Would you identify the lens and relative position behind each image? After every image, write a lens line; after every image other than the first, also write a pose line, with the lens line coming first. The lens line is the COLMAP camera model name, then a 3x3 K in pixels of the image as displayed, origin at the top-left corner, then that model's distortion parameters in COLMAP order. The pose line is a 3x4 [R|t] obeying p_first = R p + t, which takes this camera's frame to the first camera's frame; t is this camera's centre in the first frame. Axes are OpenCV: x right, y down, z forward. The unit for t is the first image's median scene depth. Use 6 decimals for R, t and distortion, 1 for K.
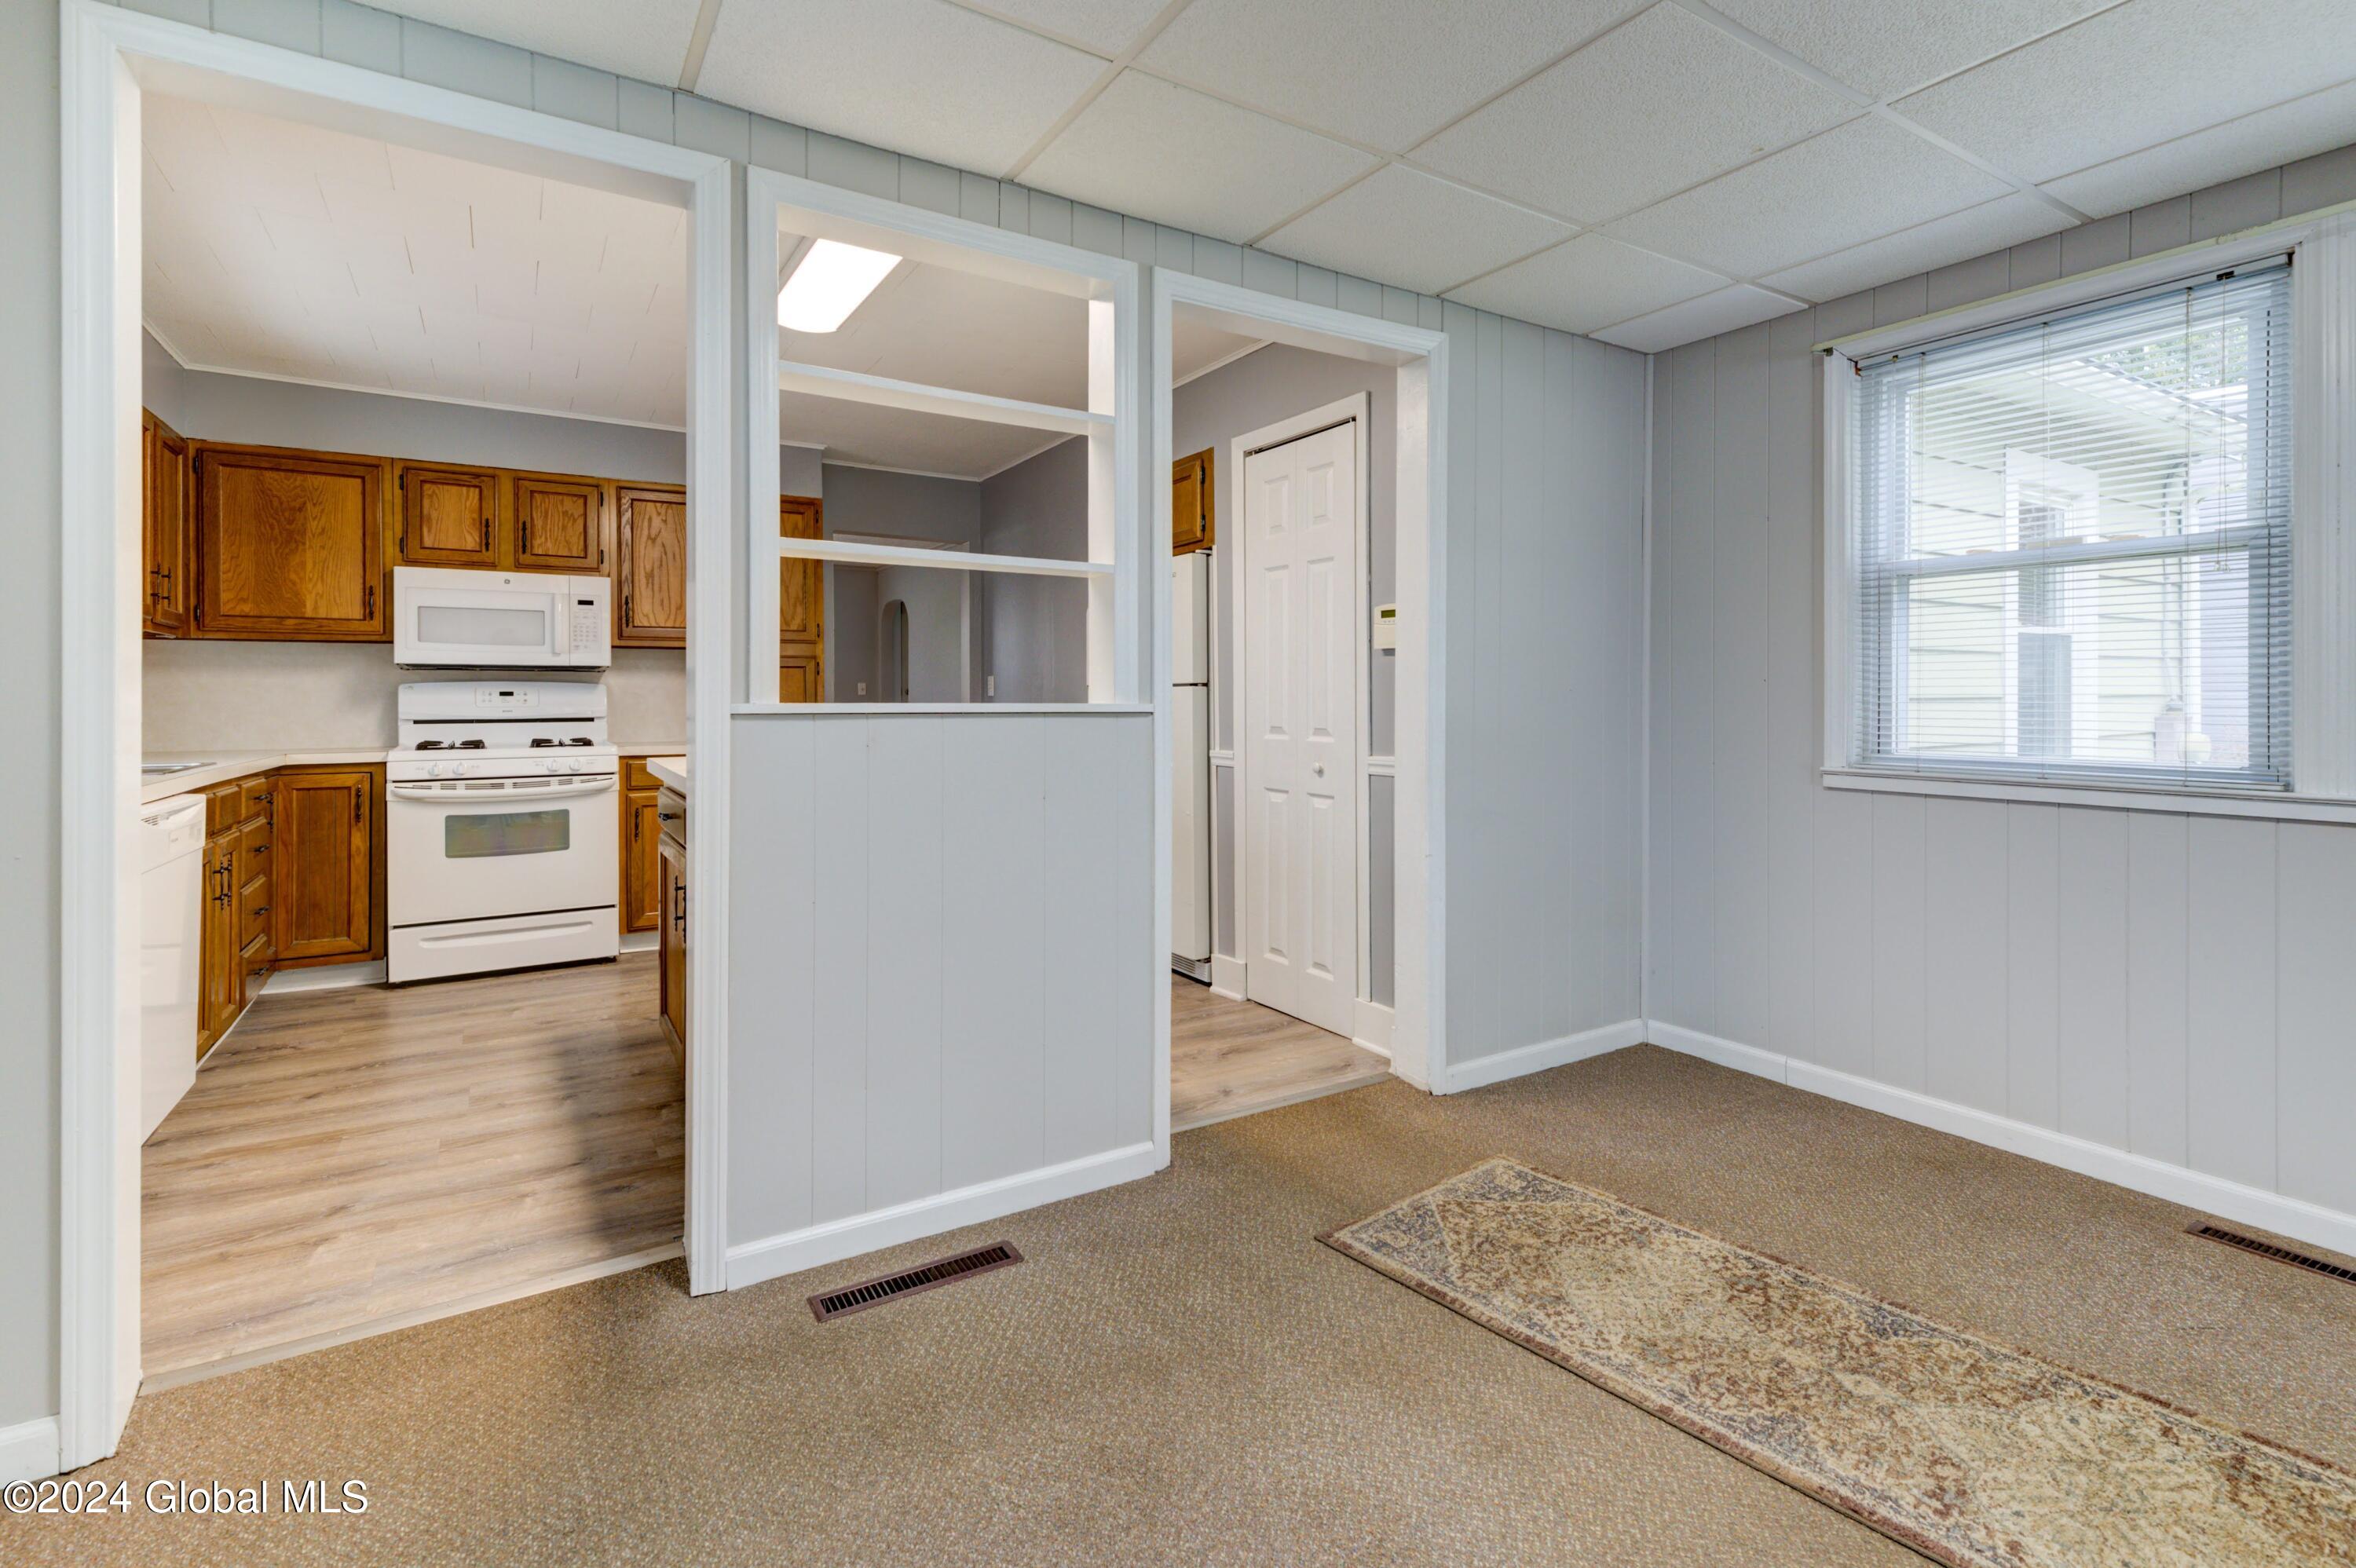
lens RADIAL K [[1040.2, 0, 1250.1], [0, 1040.2, 694.2], [0, 0, 1]] dist [0.002594, 0.000482]
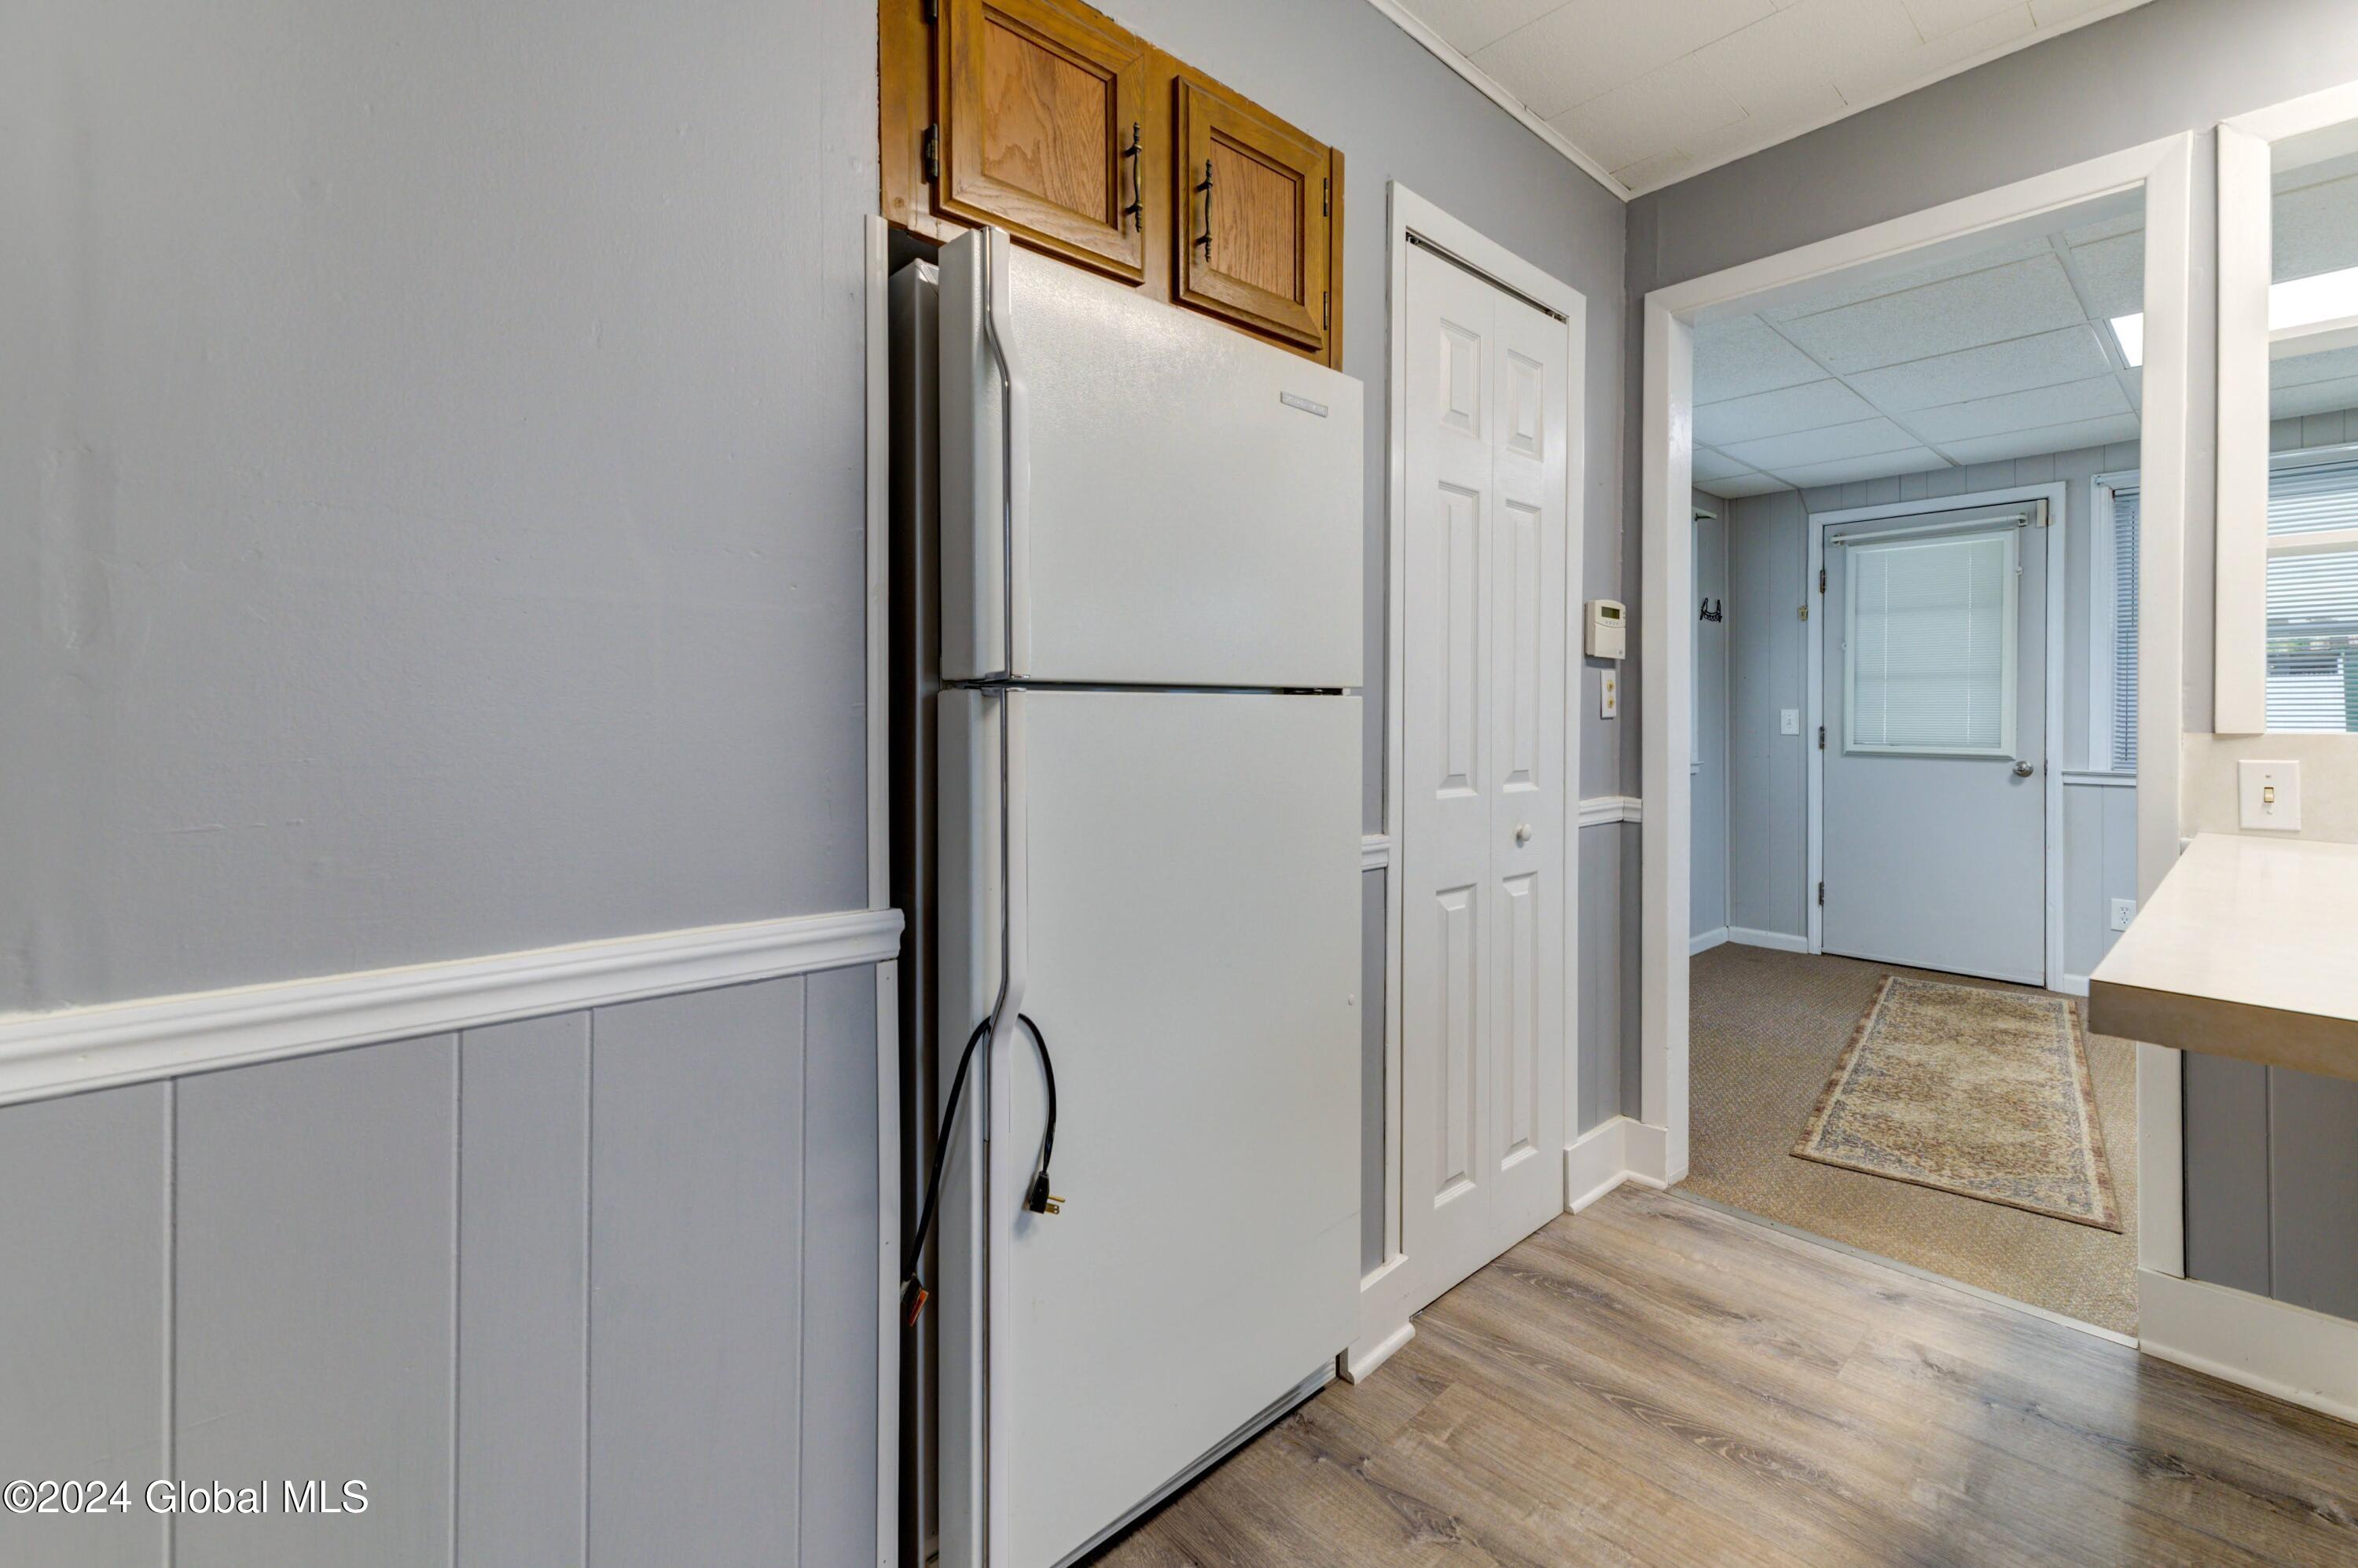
lens RADIAL K [[1027.6, 0, 1178.4], [0, 1027.6, 721.8], [0, 0, 1]] dist [0.000865, -0.000064]
pose [[-0.127666, -0.002065, 0.991815, -0.582639], [-0.006450, 0.999978, 0.001252, 0.004213], [-0.991796, -0.006237, -0.127677, 1.426237]]
